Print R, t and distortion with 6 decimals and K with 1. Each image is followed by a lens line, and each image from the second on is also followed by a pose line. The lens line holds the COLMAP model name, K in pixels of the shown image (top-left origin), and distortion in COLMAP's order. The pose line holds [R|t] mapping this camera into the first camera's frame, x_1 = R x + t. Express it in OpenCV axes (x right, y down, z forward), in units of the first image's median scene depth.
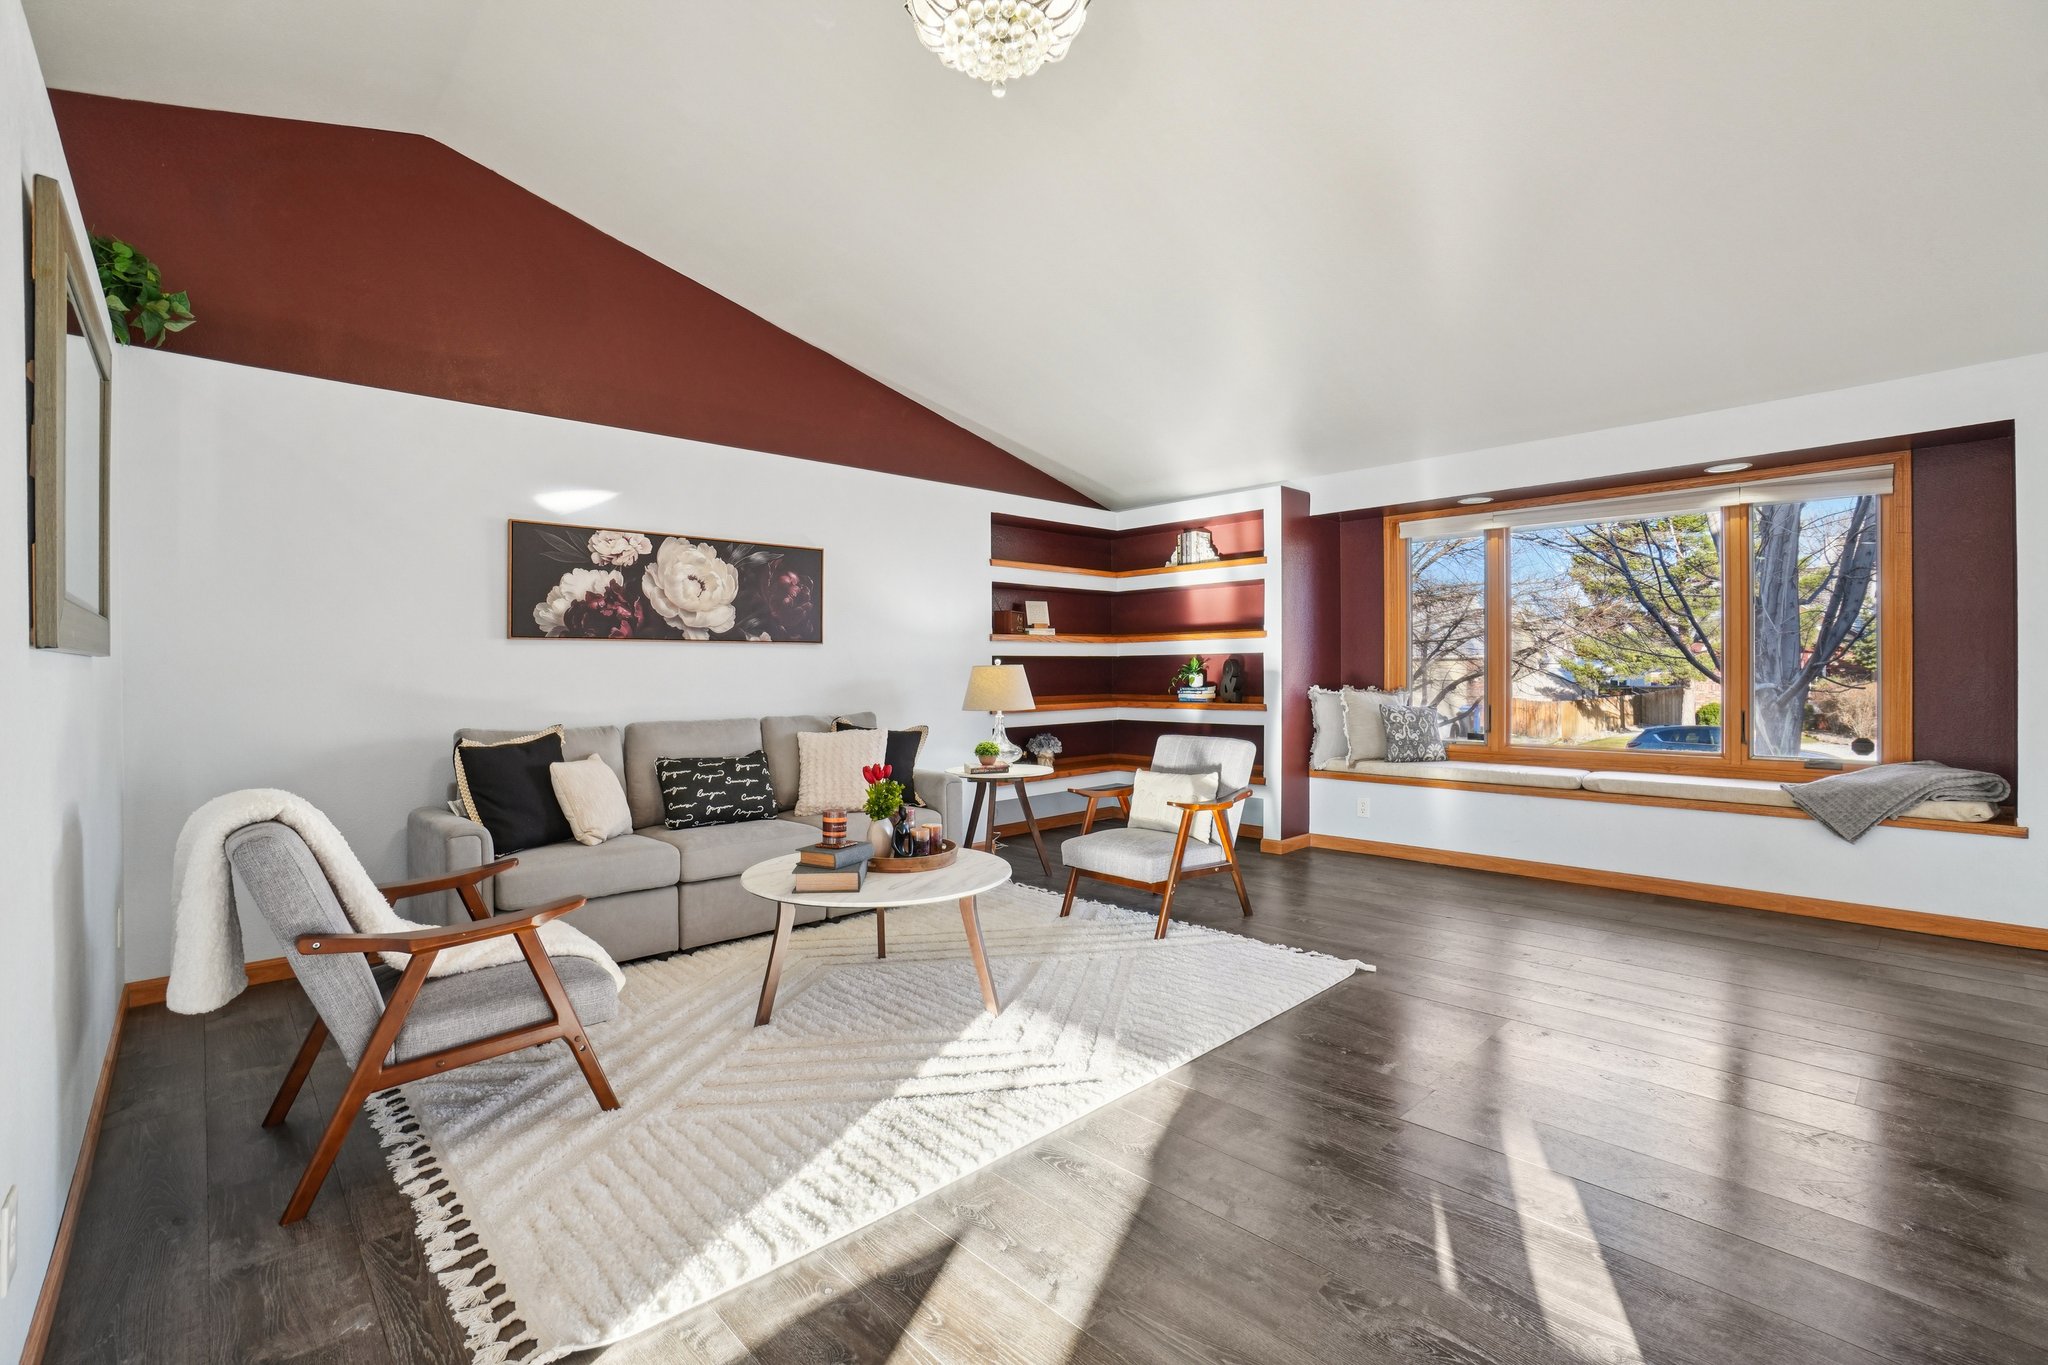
lens RADIAL K [[937.7, 0, 1021.2], [0, 937.7, 665.3], [0, 0, 1]] dist [-0.062638, 0.024569]
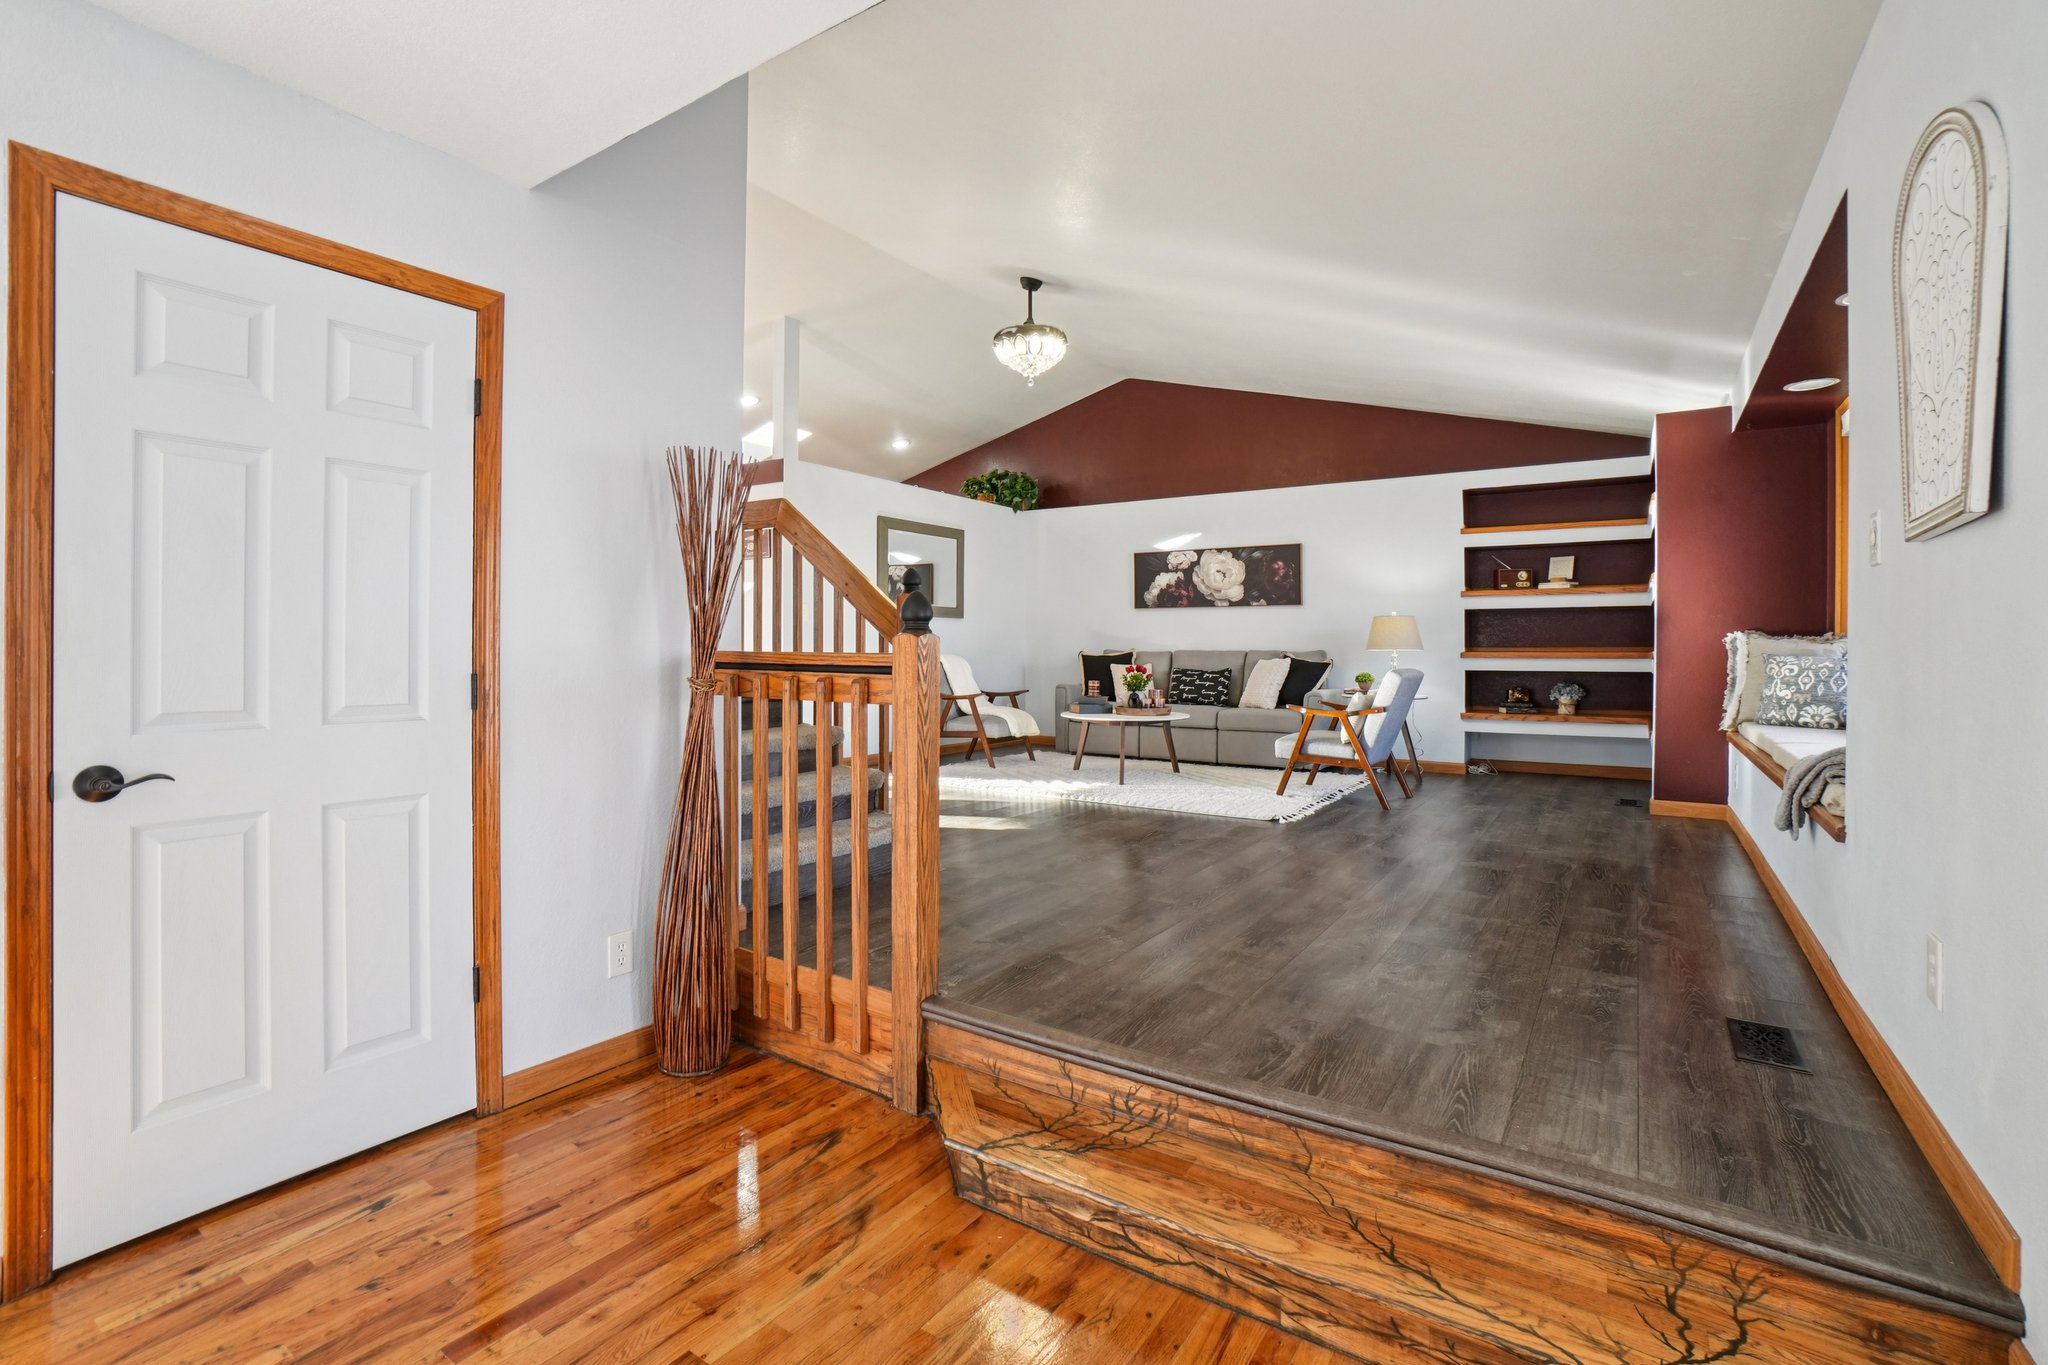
lens RADIAL K [[937.7, 0, 1021.2], [0, 937.7, 665.3], [0, 0, 1]] dist [-0.062638, 0.024569]
pose [[0.200923, 0.023169, -0.979333, 1.360758], [-0.000863, 0.999724, 0.023474, 0.045792], [0.979607, -0.003871, 0.200888, 0.272932]]
